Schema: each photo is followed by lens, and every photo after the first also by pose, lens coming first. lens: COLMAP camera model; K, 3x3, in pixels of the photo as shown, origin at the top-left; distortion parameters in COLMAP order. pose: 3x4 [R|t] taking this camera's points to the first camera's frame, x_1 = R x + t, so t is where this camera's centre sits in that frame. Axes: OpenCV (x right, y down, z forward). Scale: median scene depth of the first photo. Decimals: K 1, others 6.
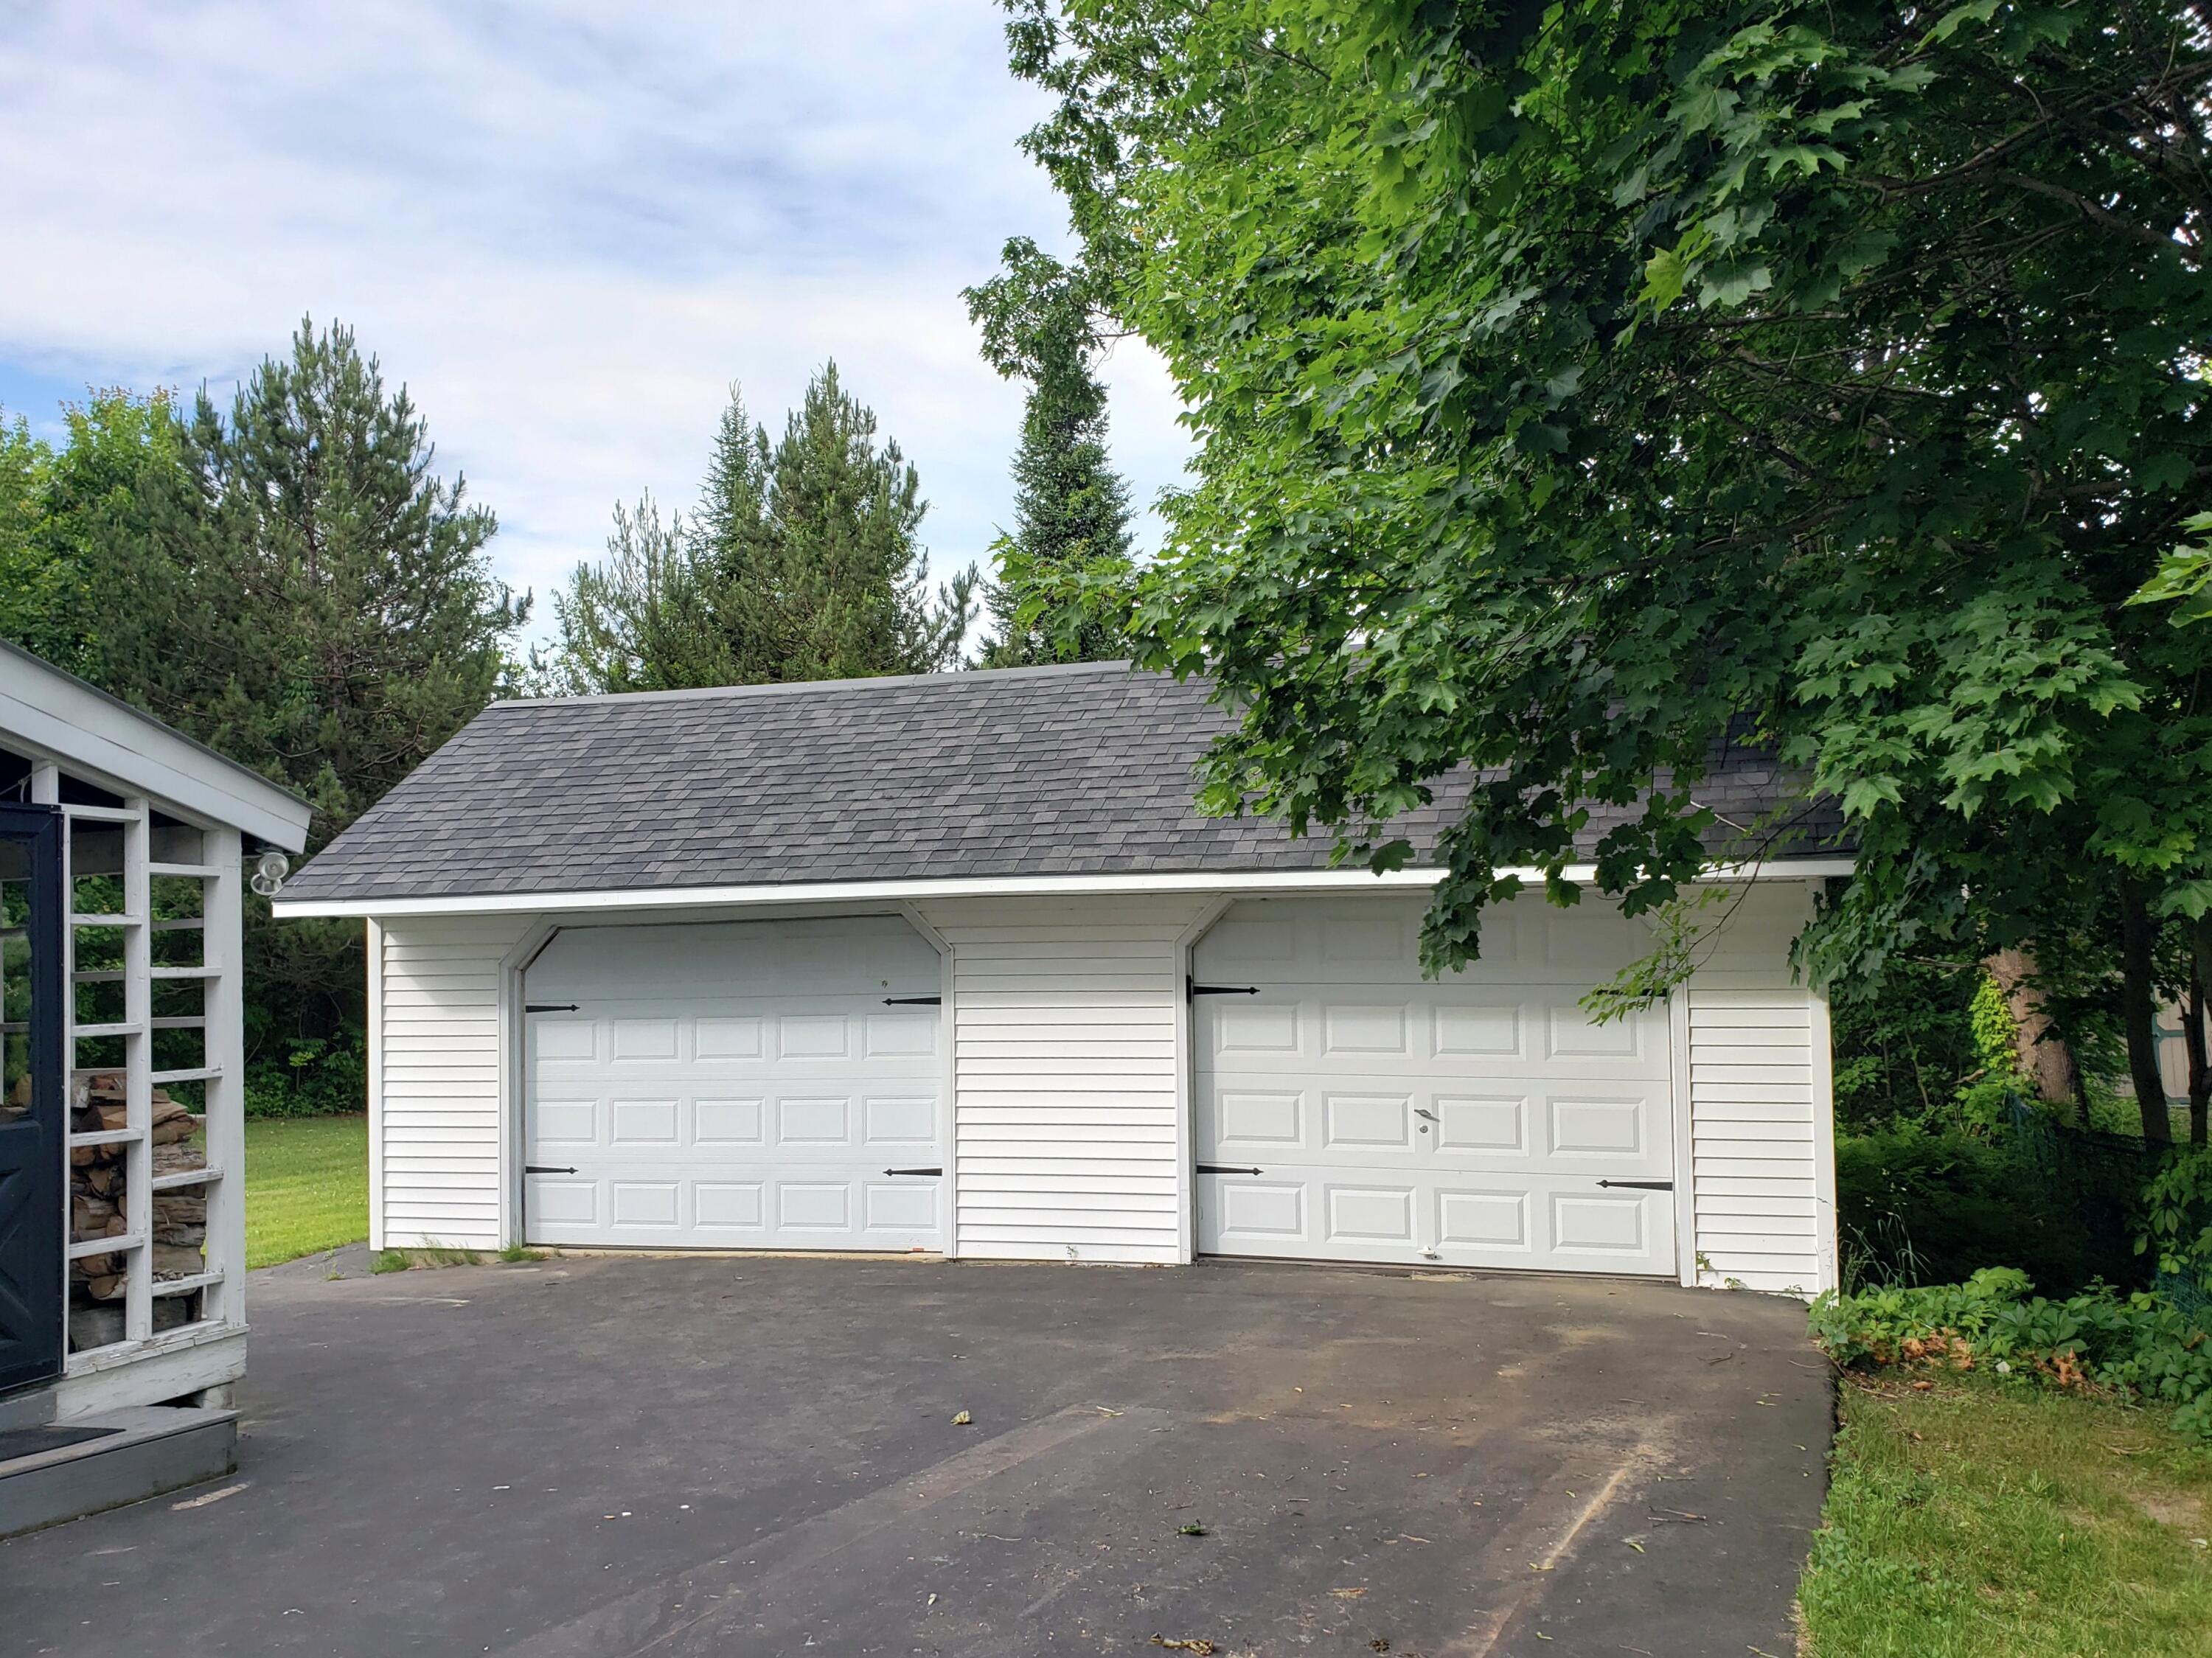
lens RADIAL K [[1736.6, 0, 1061.4], [0, 1736.6, 831.0], [0, 0, 1]] dist [0.078593, -0.131032]
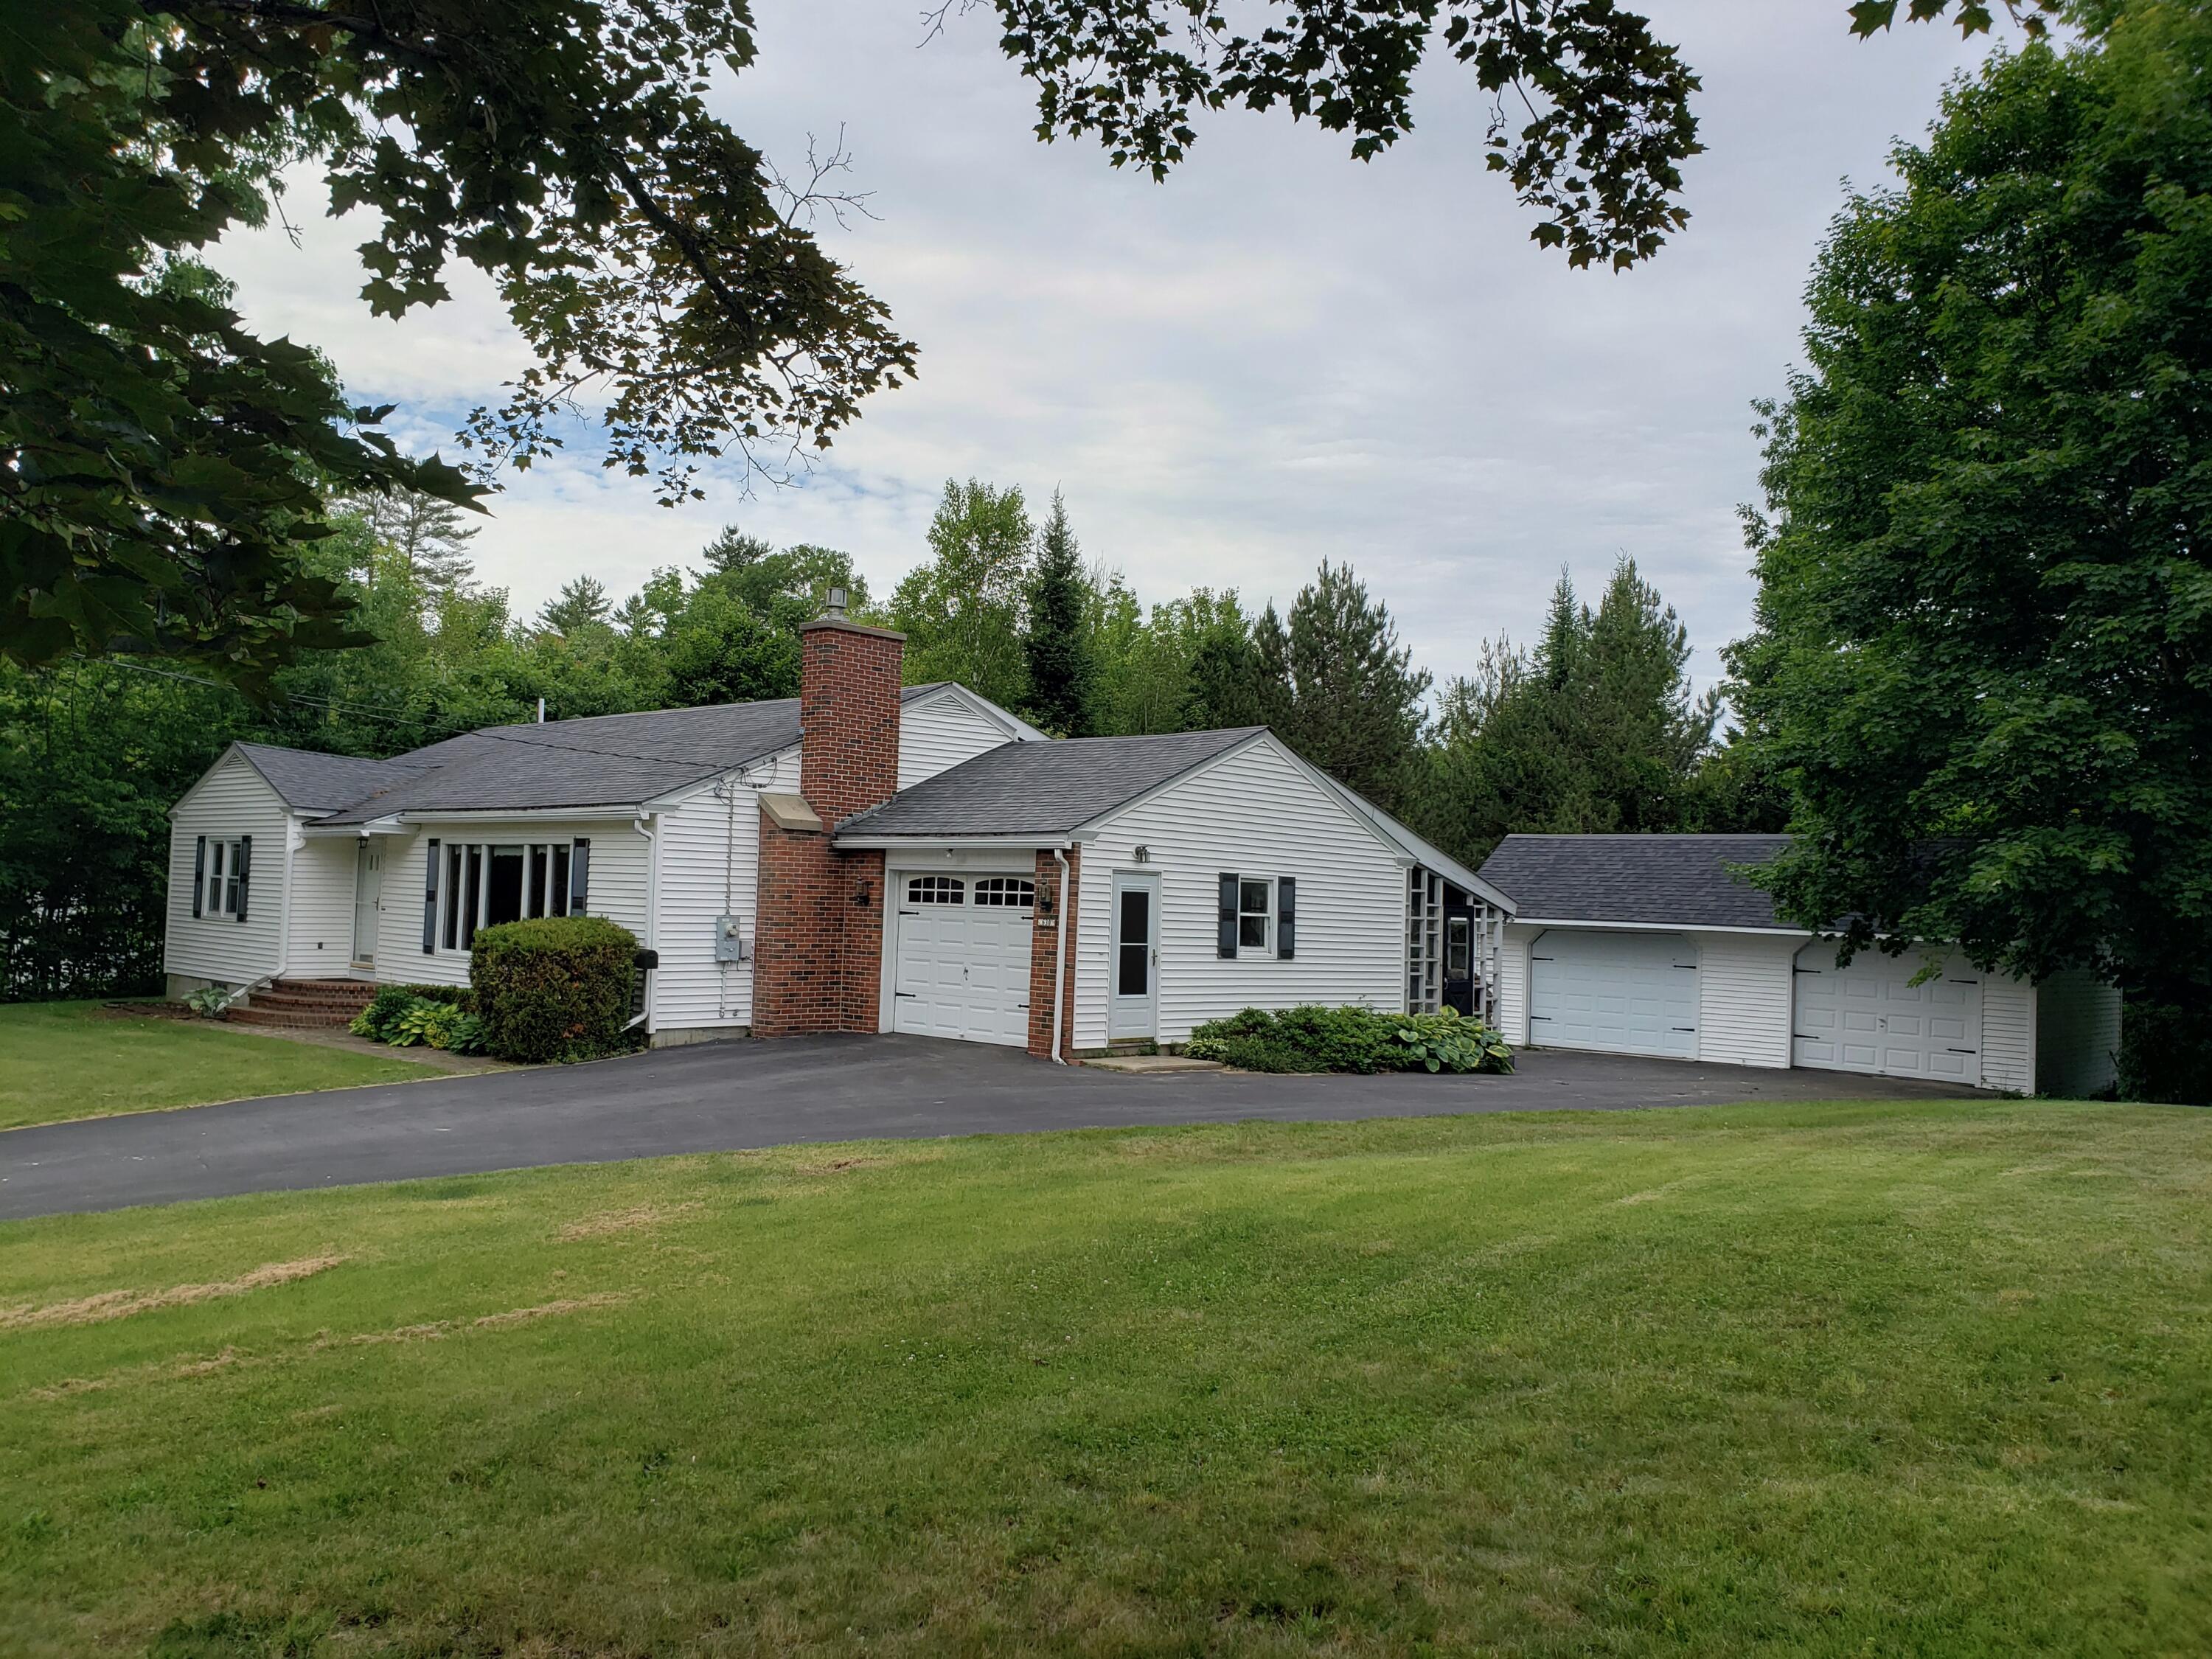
lens RADIAL K [[1736.8, 0, 1061.4], [0, 1736.8, 831.5], [0, 0, 1]] dist [0.078593, -0.131032]
pose [[0.916072, 0.039612, -0.399052, 0.099547], [-0.026494, 0.998914, 0.038337, -0.176683], [0.400137, -0.024547, 0.916127, -1.746919]]
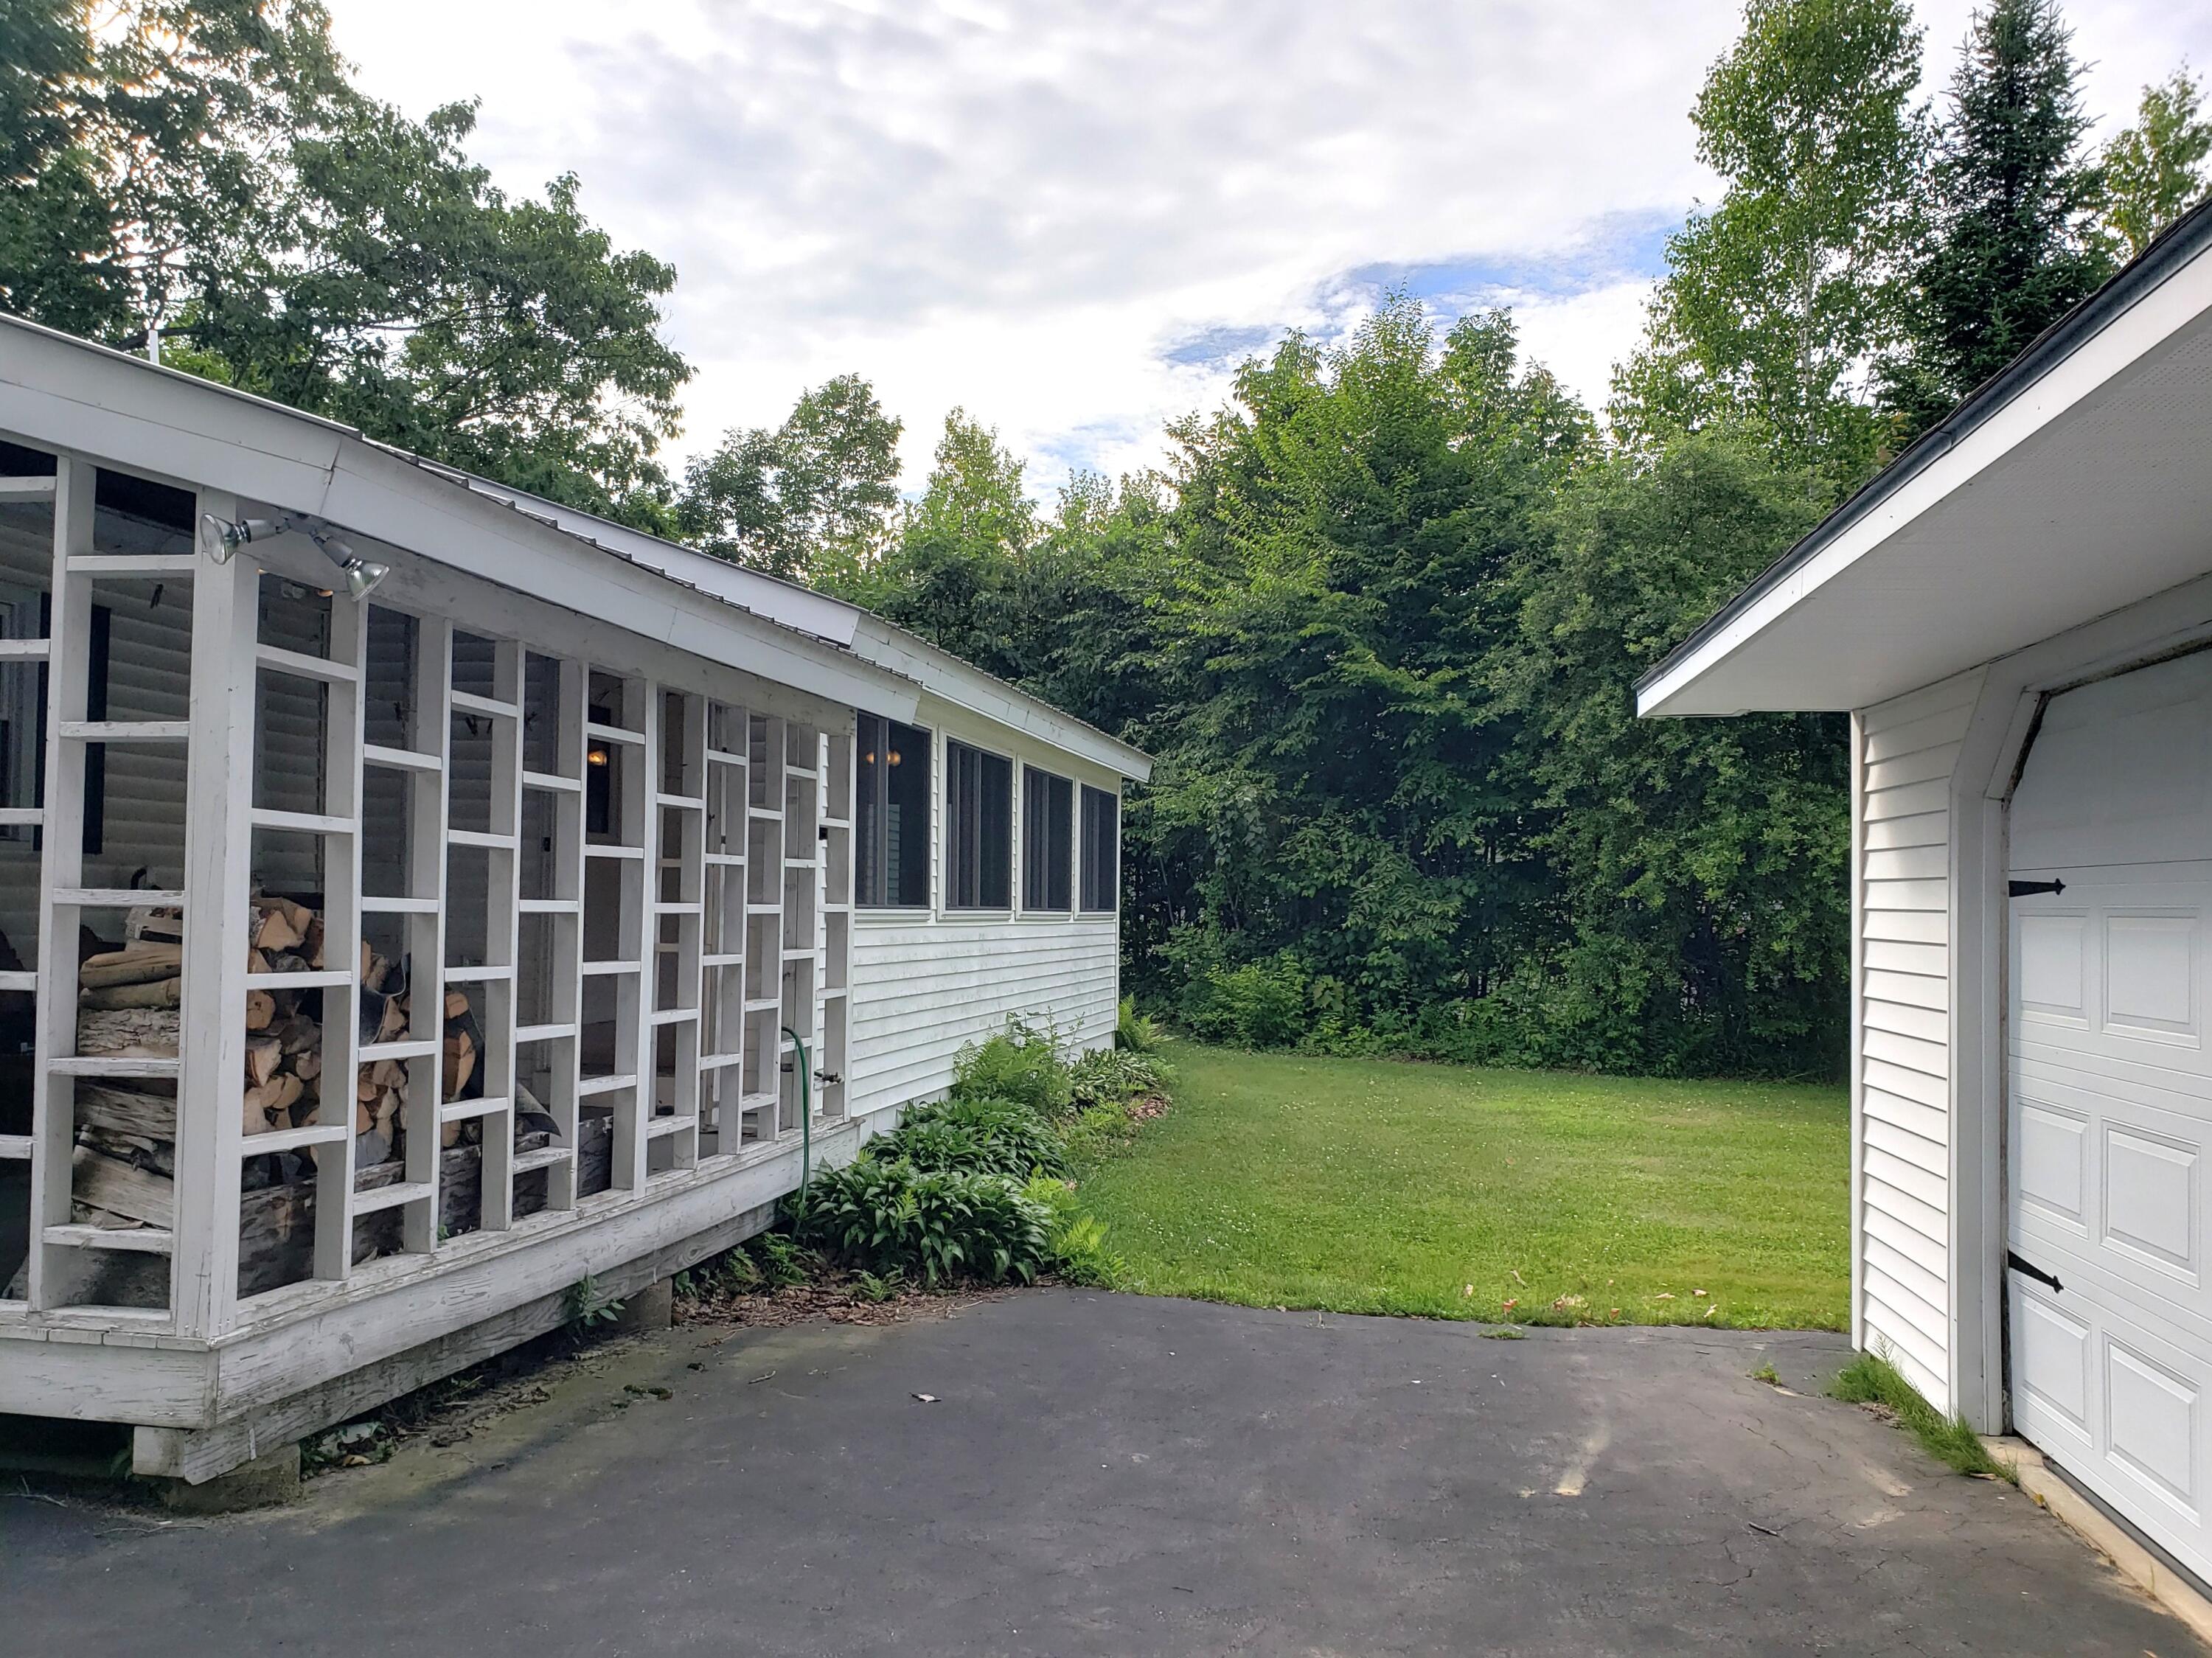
lens RADIAL K [[1736.6, 0, 1061.4], [0, 1736.6, 831.0], [0, 0, 1]] dist [0.078593, -0.131032]
pose [[0.152505, -0.022365, -0.988050, 0.090796], [0.054188, 0.998429, -0.014236, 0.082775], [0.986816, -0.051370, 0.153477, 0.717712]]
